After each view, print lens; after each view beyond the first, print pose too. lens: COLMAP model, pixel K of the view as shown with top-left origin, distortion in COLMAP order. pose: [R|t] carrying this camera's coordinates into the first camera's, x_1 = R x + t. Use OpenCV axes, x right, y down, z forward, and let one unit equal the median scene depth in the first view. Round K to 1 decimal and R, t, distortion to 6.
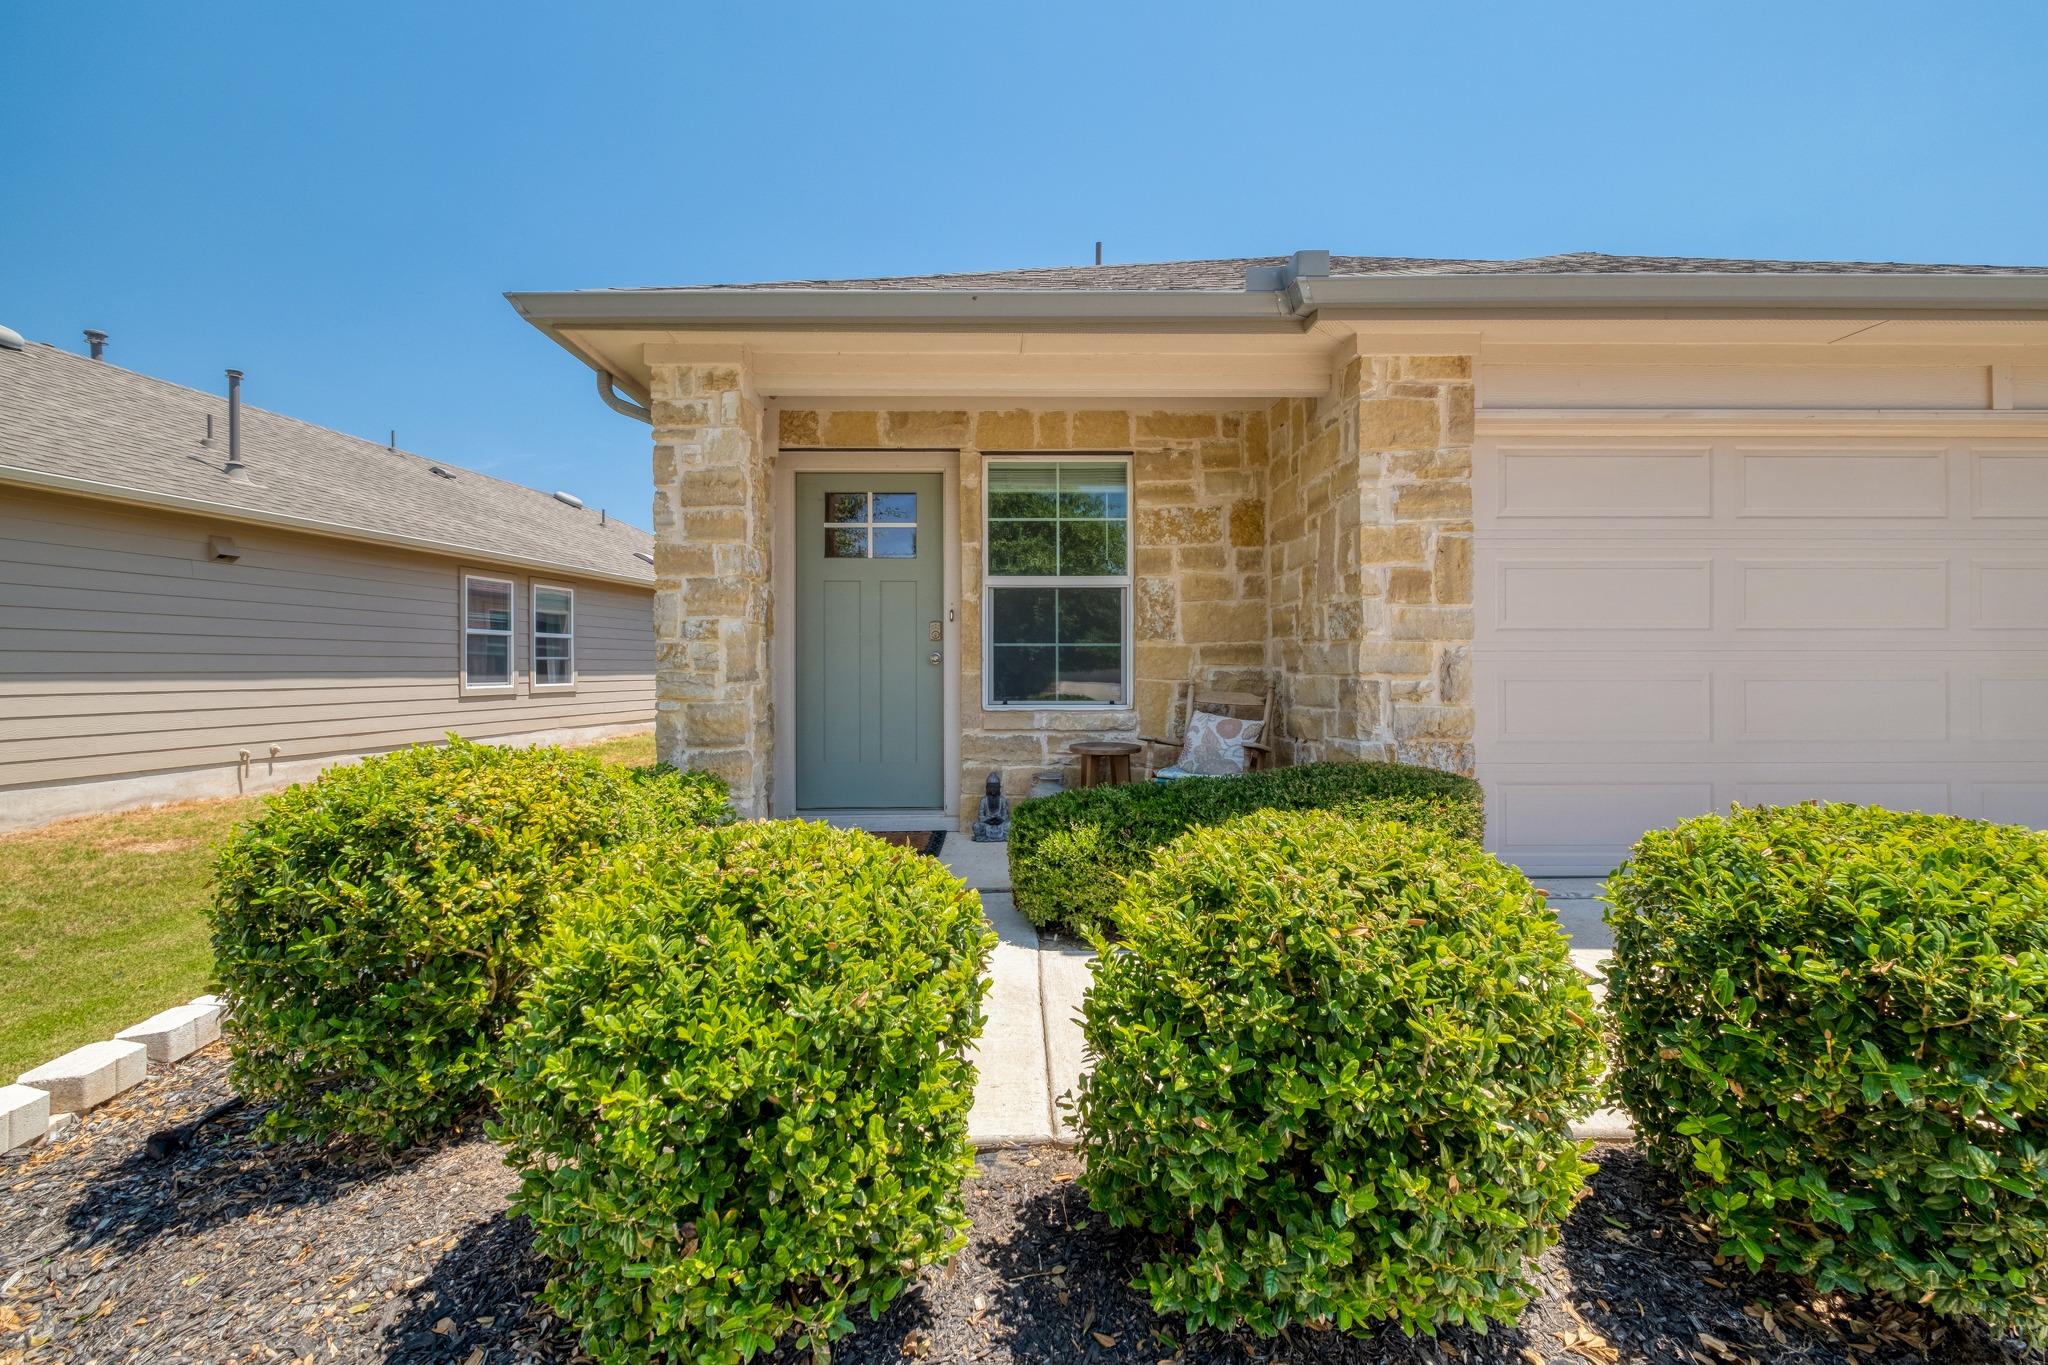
lens RADIAL K [[886.0, 0, 1002.7], [0, 886.0, 675.4], [0, 0, 1]] dist [0.005082, -0.002818]
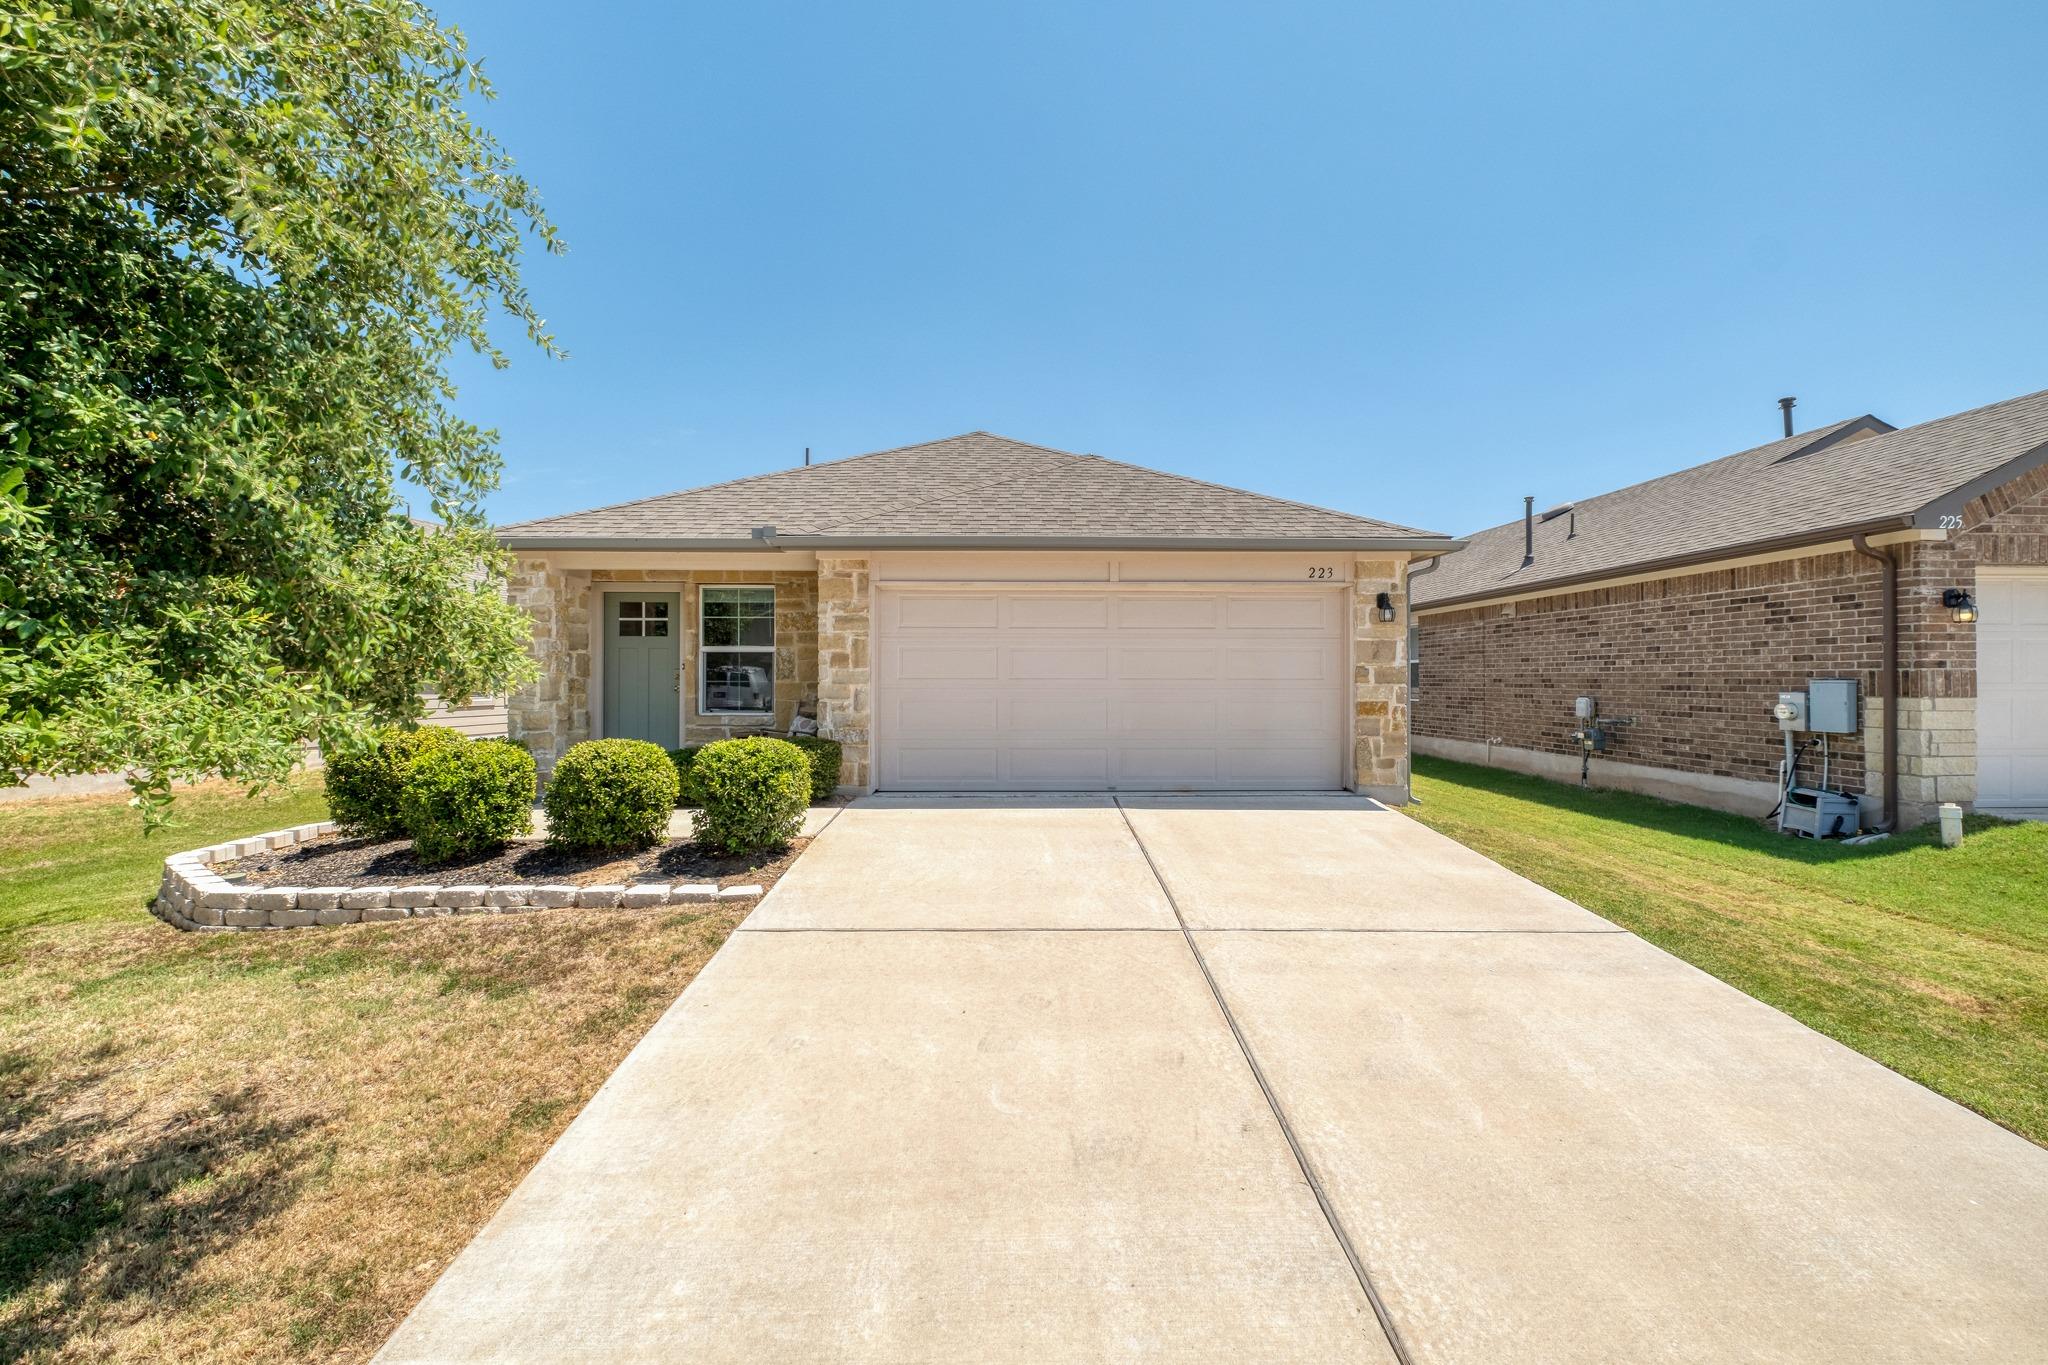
lens RADIAL K [[886.0, 0, 1040.8], [0, 886.0, 679.1], [0, 0, 1]] dist [0.005082, -0.002818]
pose [[0.999977, 0.003654, 0.005791, 0.936550], [-0.003599, 0.999947, -0.009598, -0.031940], [-0.005826, 0.009577, 0.999937, -1.240311]]
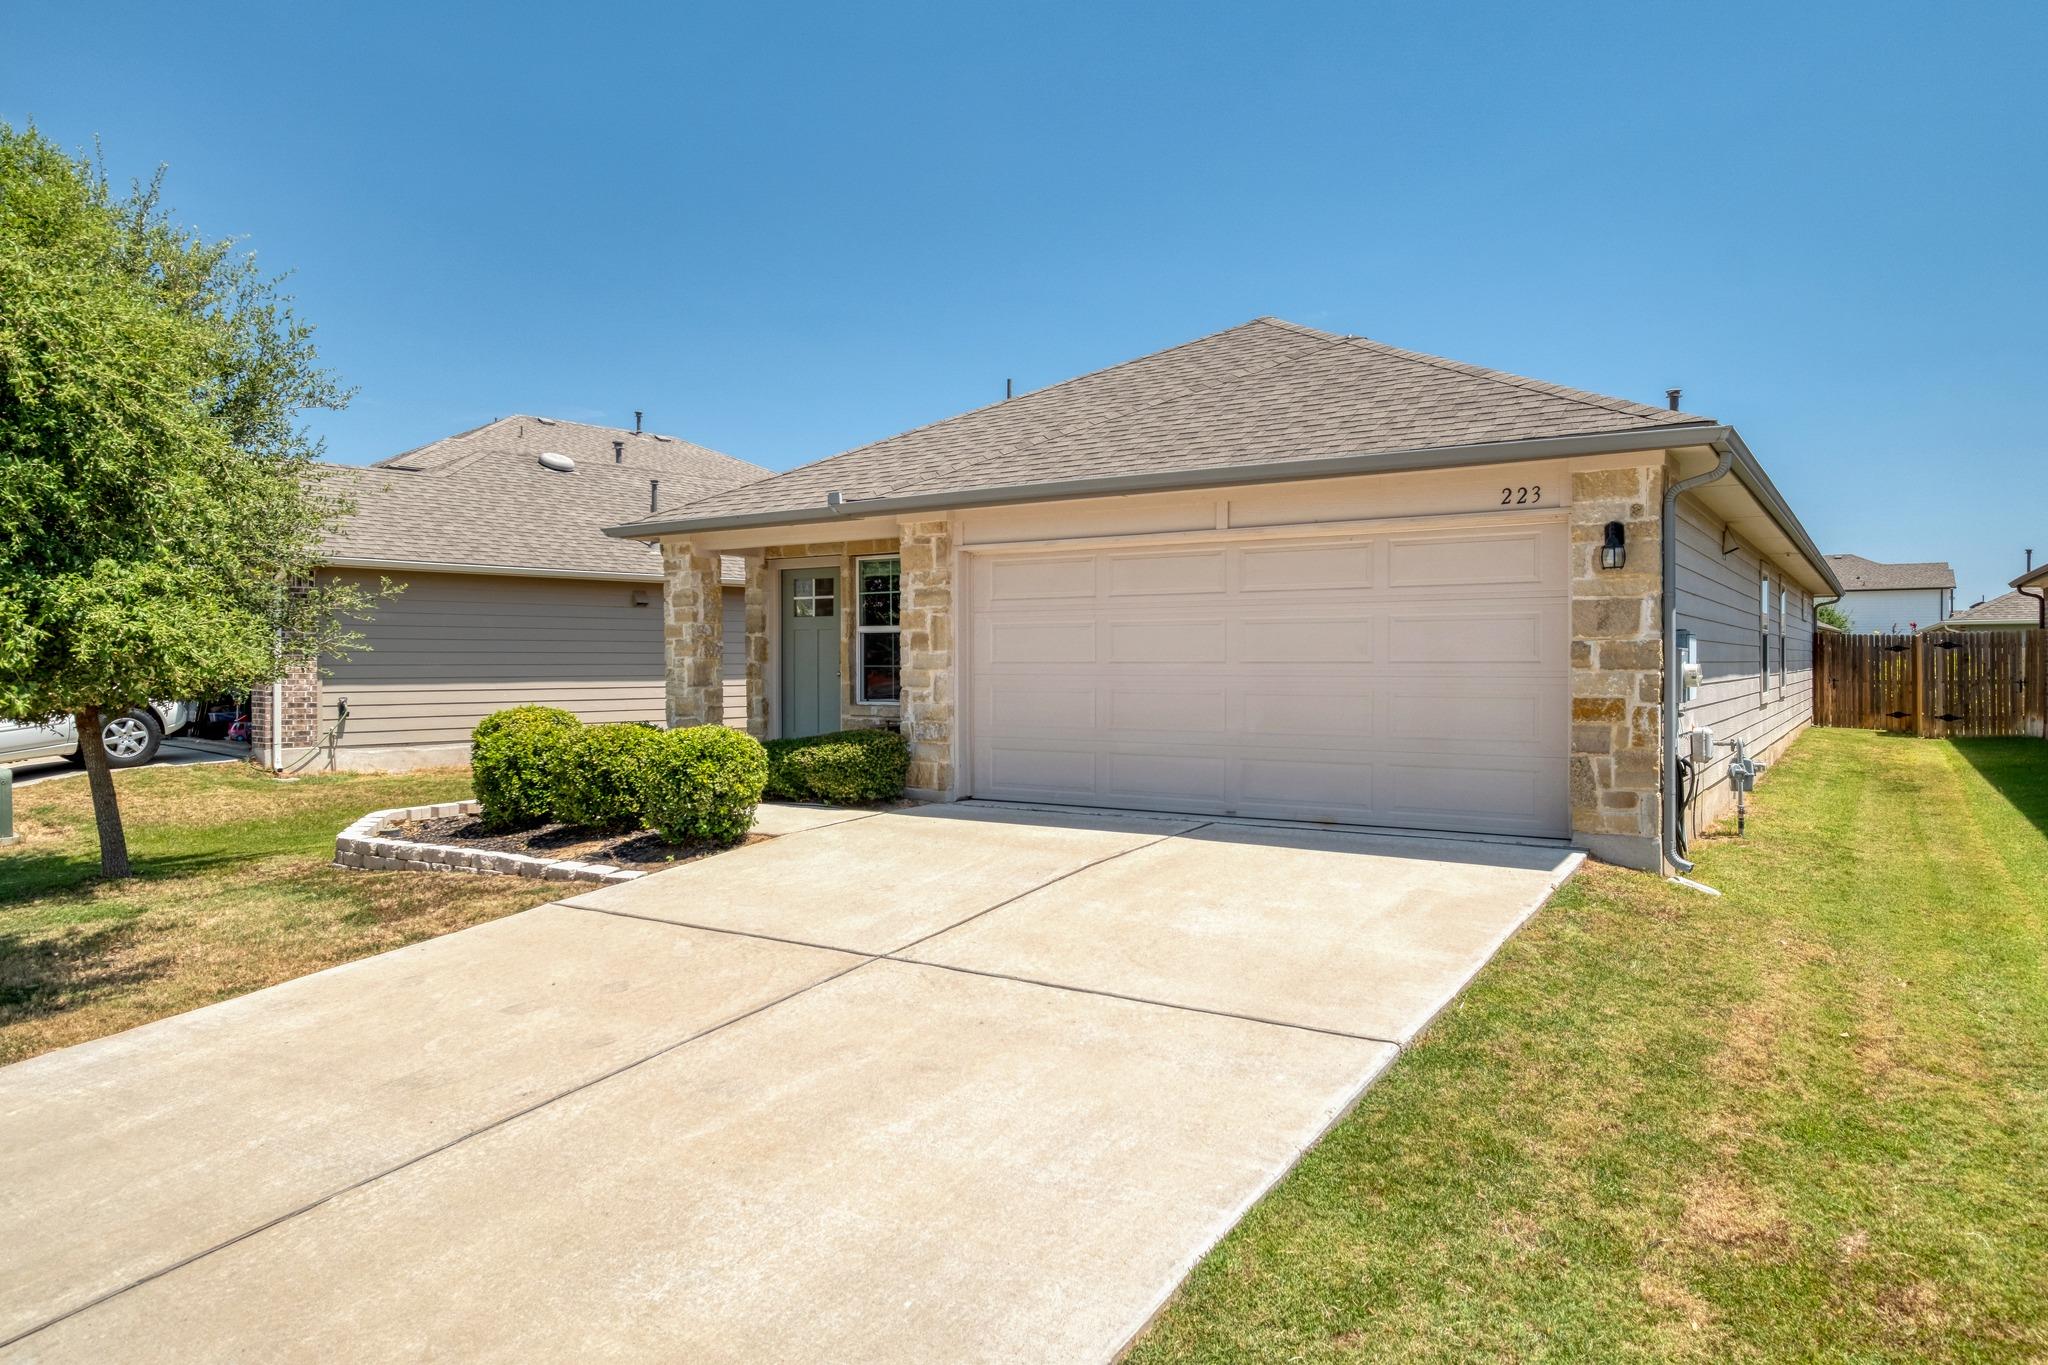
lens RADIAL K [[1311.8, 0, 1034.0], [0, 1311.8, 680.4], [0, 0, 1]] dist [0.008678, 0.003425]
pose [[0.827557, 0.008989, -0.561310, 2.214527], [-0.005352, 0.999953, 0.008123, -0.039562], [0.561357, -0.003718, 0.827566, -1.197768]]
